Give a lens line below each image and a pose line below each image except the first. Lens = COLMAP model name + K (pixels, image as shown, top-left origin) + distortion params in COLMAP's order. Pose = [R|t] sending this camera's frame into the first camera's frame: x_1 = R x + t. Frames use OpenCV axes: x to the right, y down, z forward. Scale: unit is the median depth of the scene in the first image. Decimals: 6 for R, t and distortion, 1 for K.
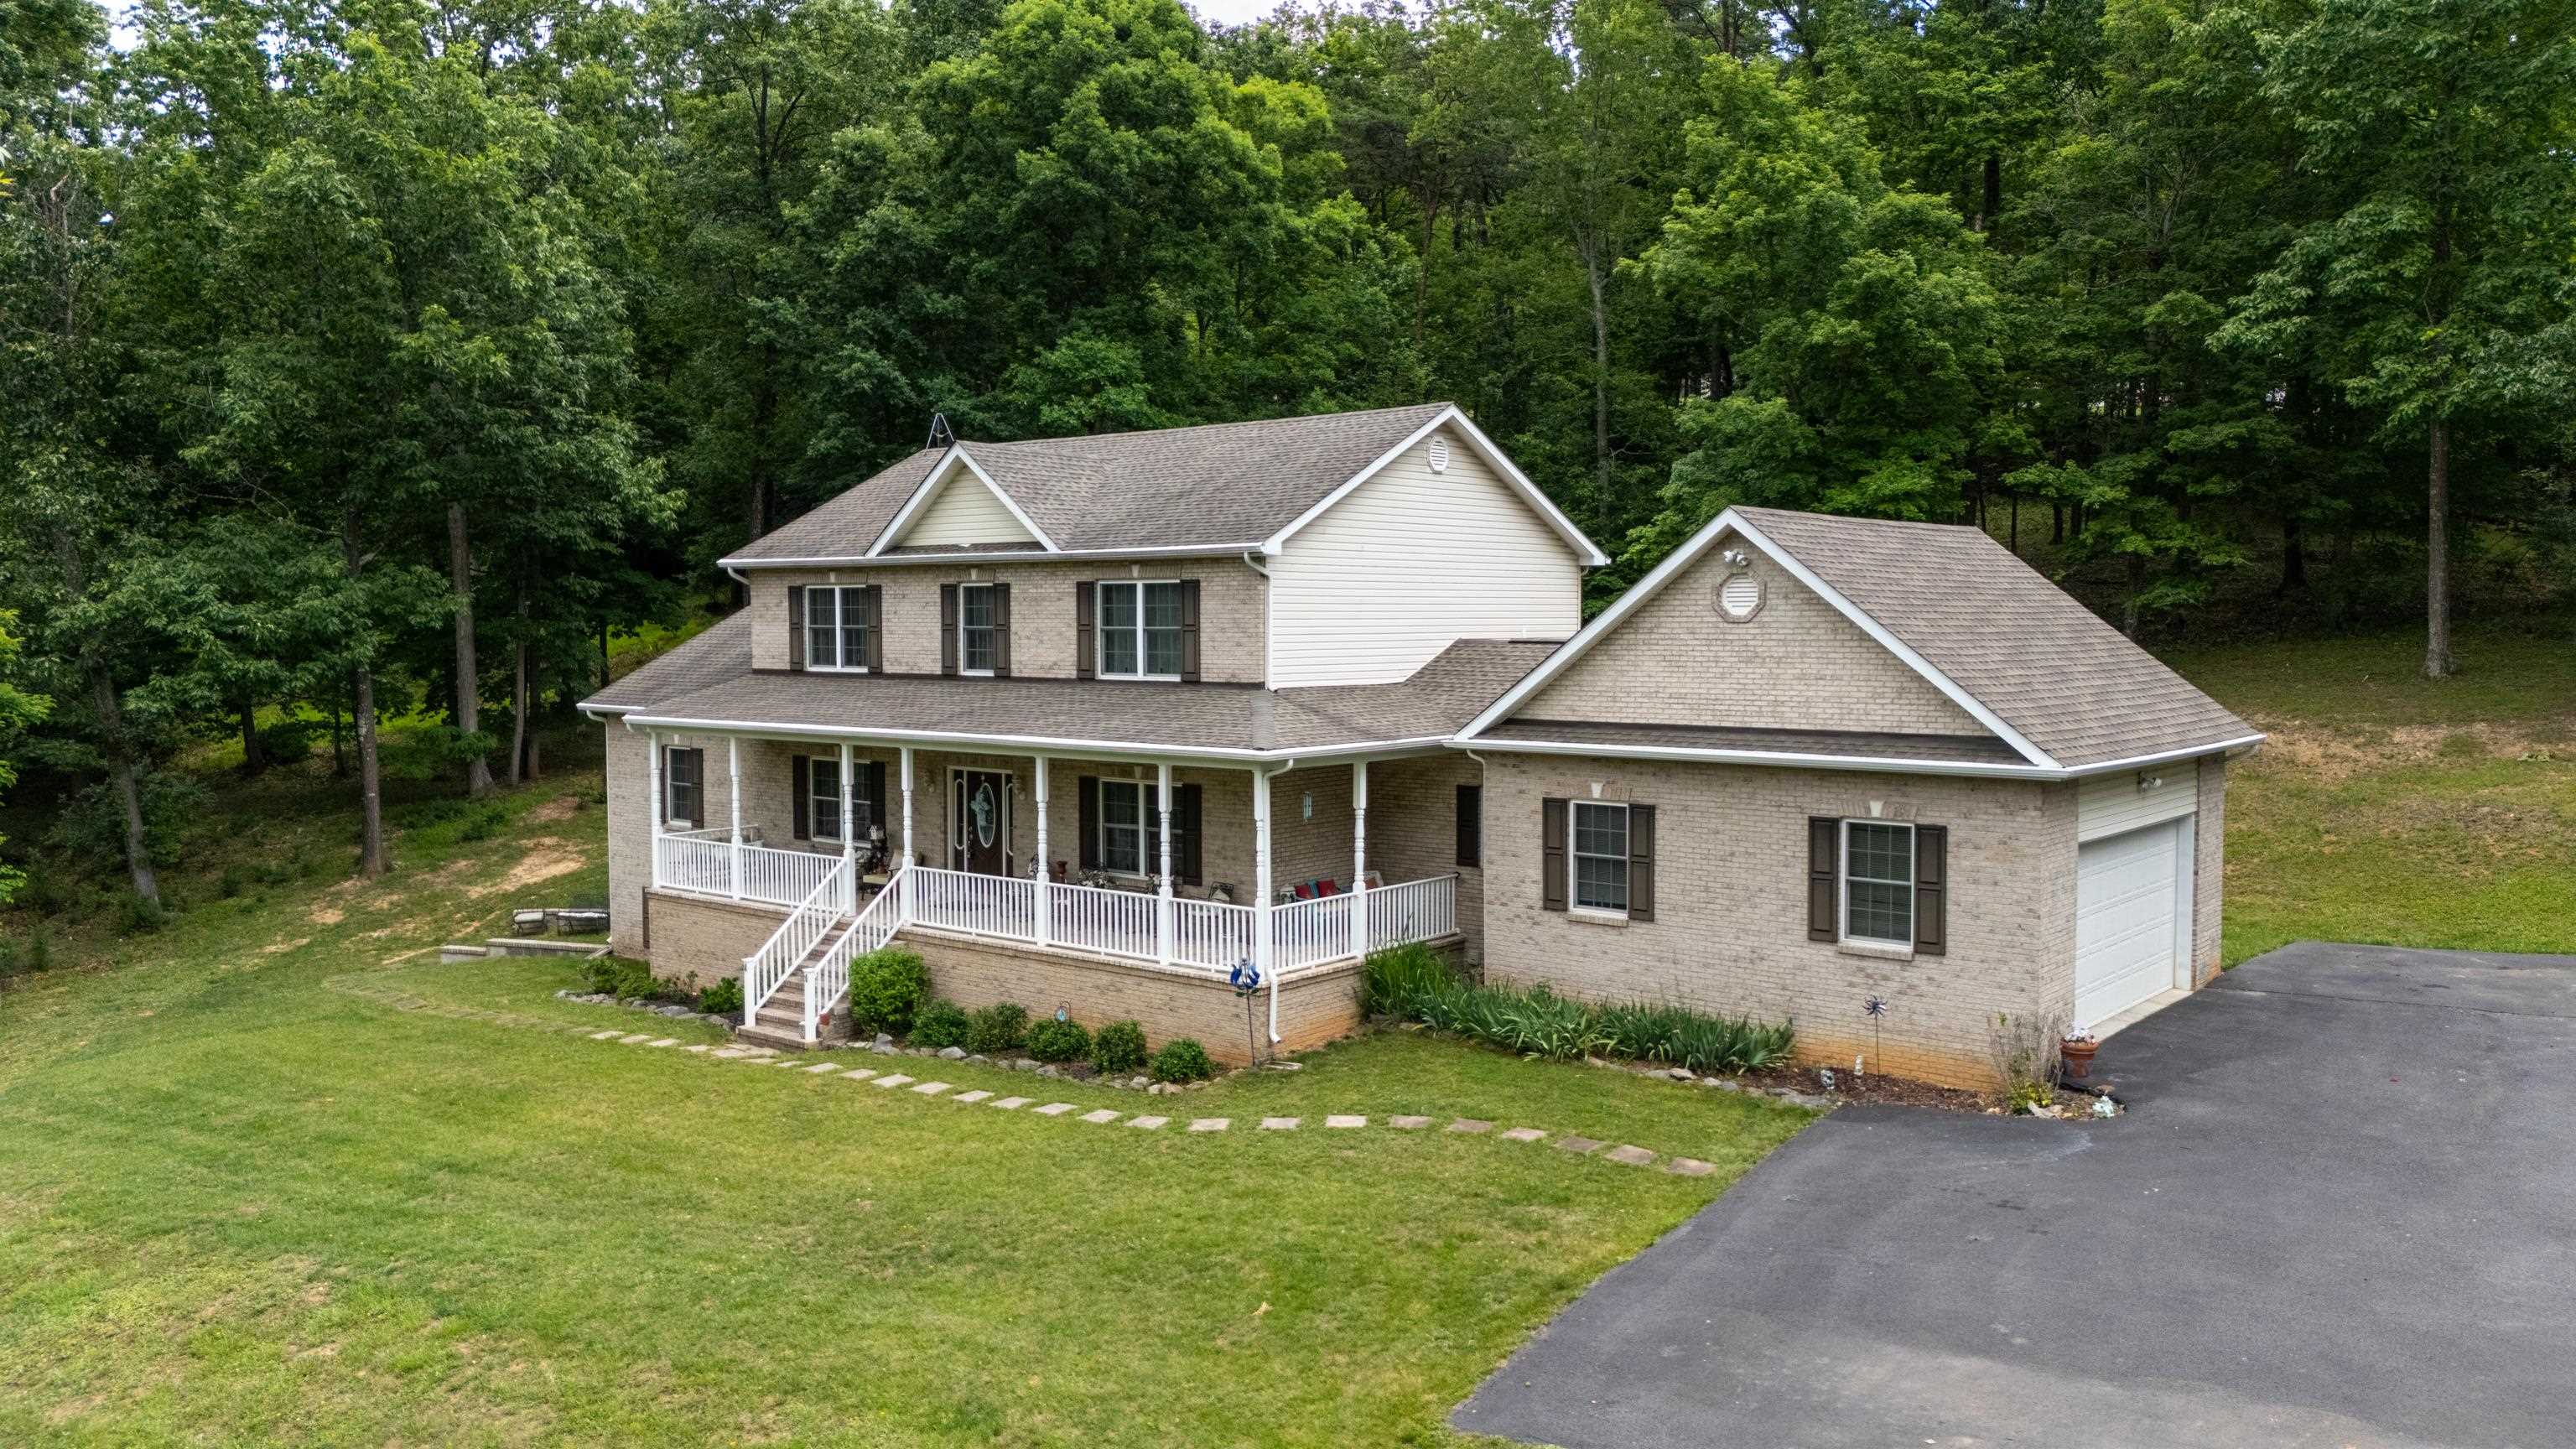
lens RADIAL K [[1886.6, 0, 1288.0], [0, 1886.6, 724.5], [0, 0, 1]] dist [0.083931, -0.077927]
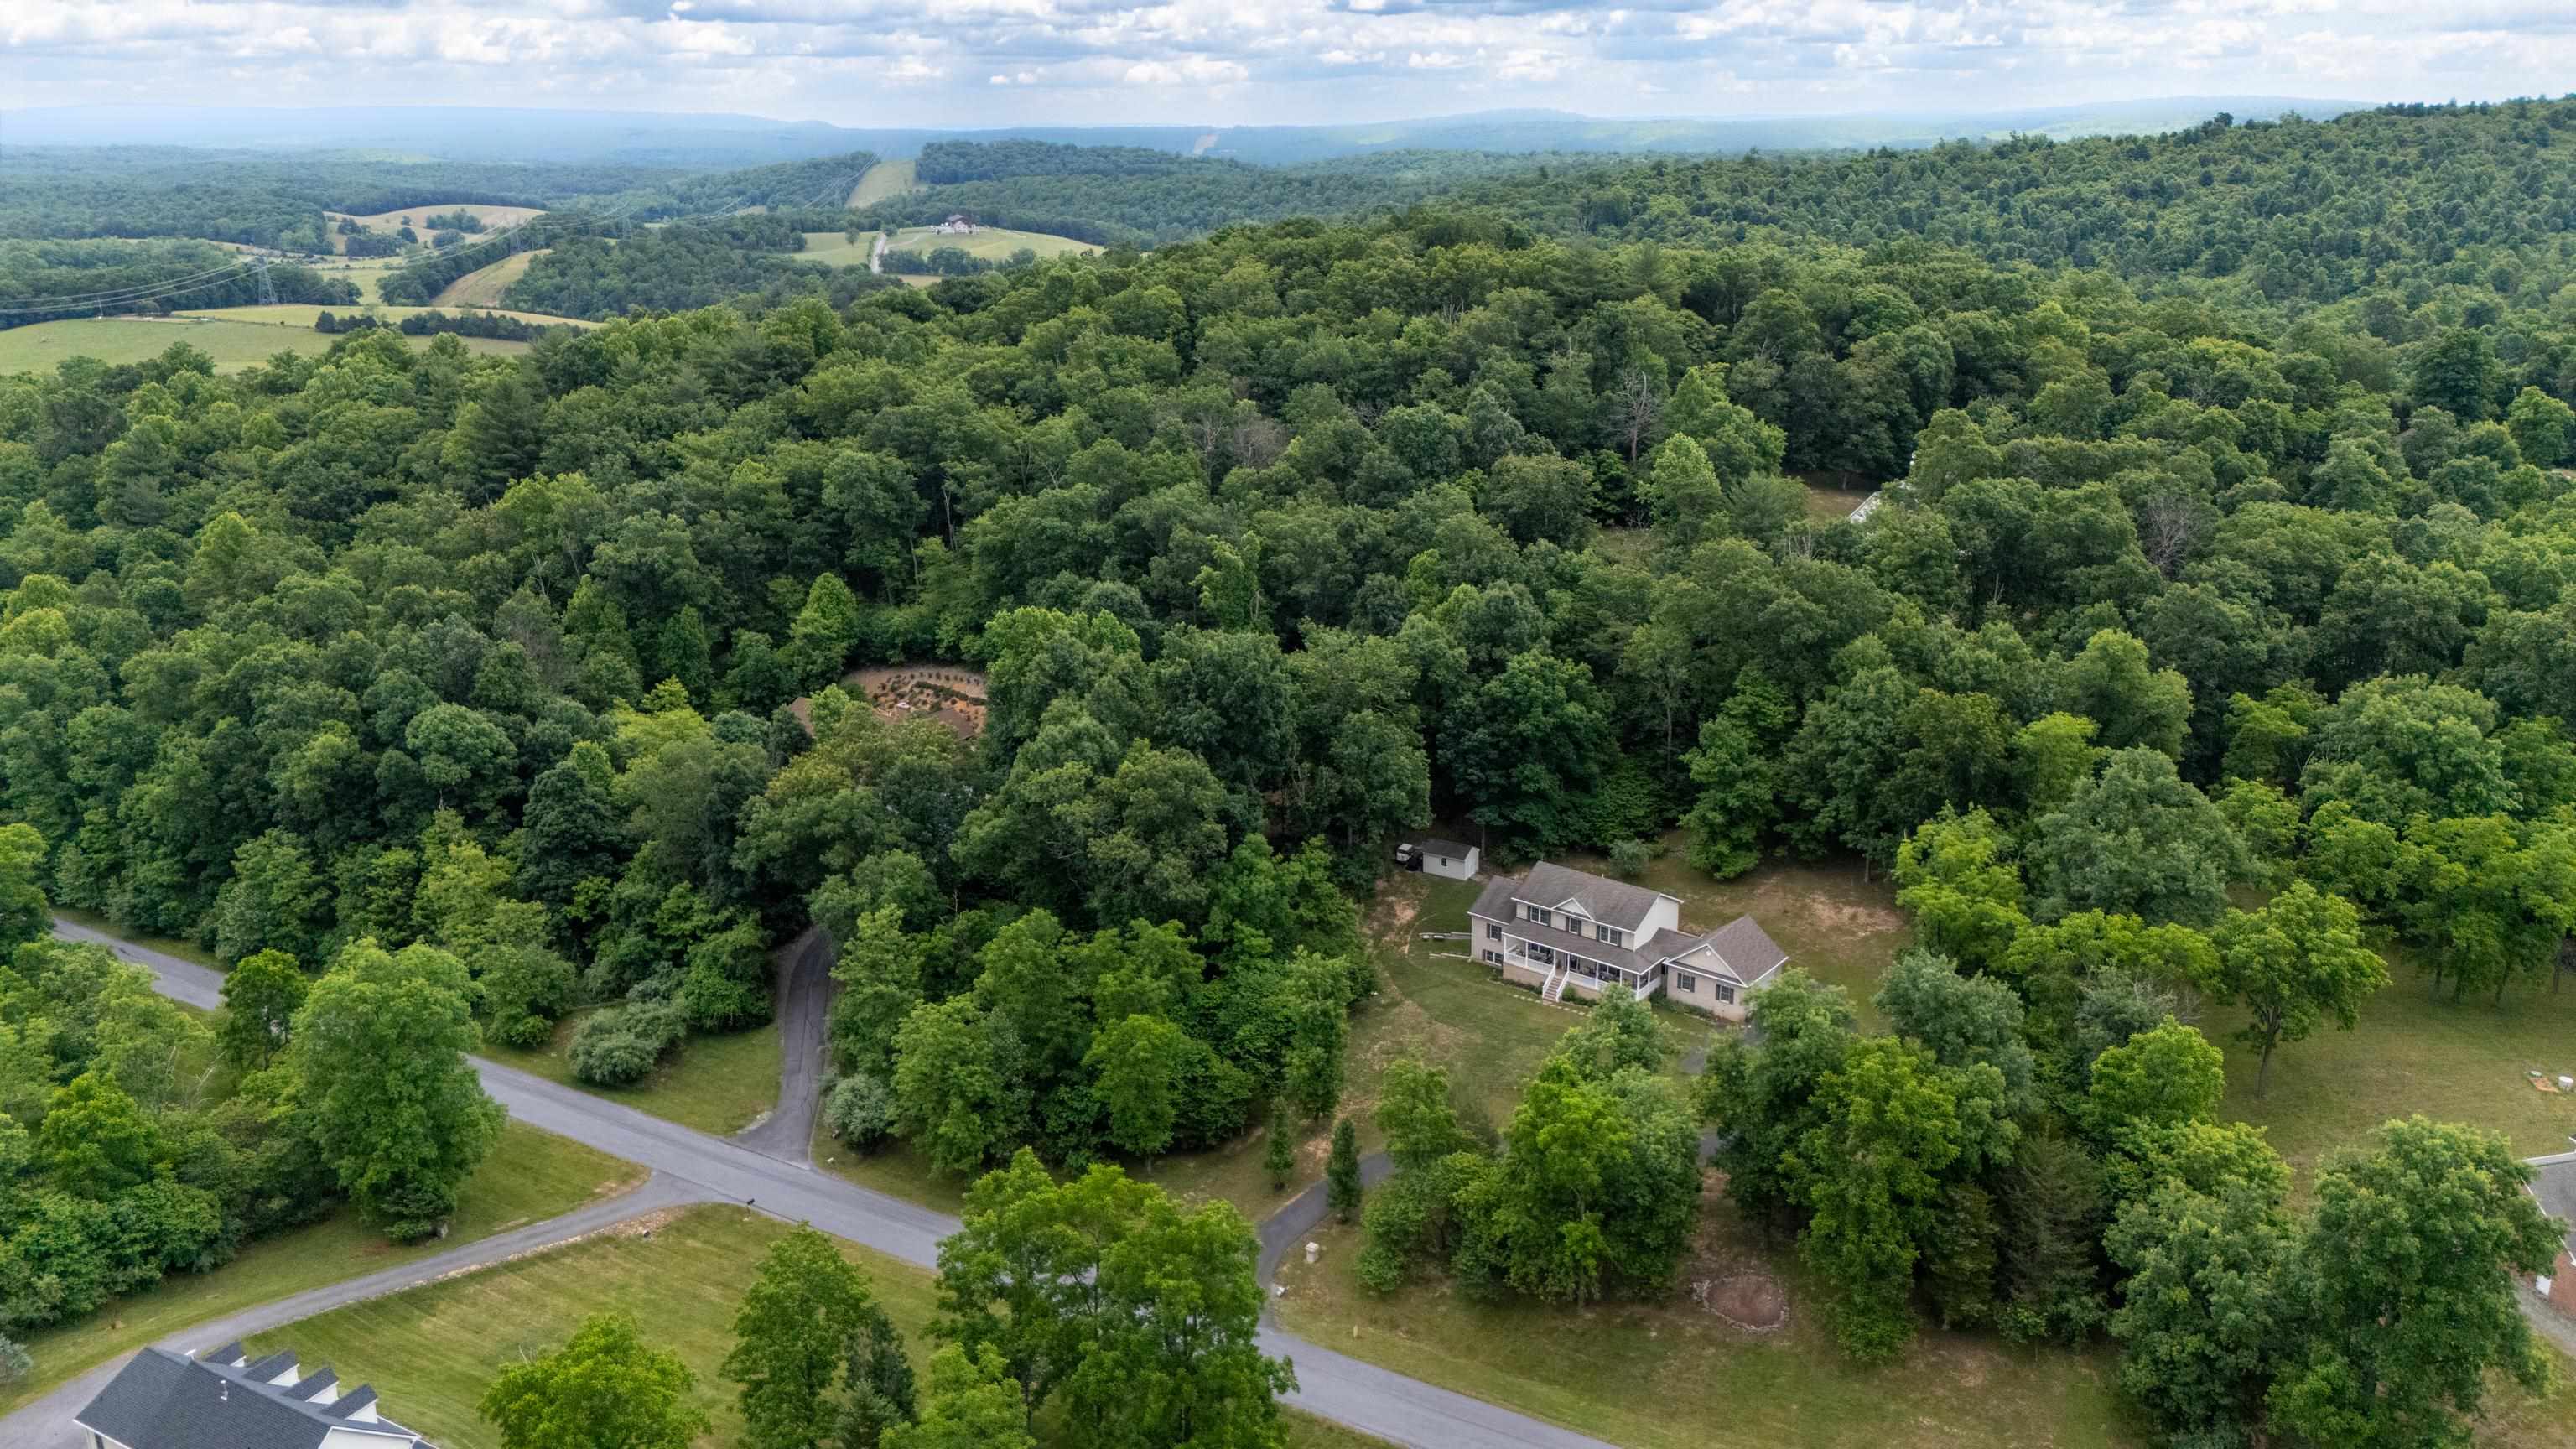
lens RADIAL K [[1886.6, 0, 1288.0], [0, 1886.6, 724.5], [0, 0, 1]] dist [0.083931, -0.077927]
pose [[0.999737, -0.020234, 0.010777, -1.138313], [0.016818, 0.966776, 0.255072, -2.226296], [-0.015580, -0.254824, 0.966862, -4.588325]]
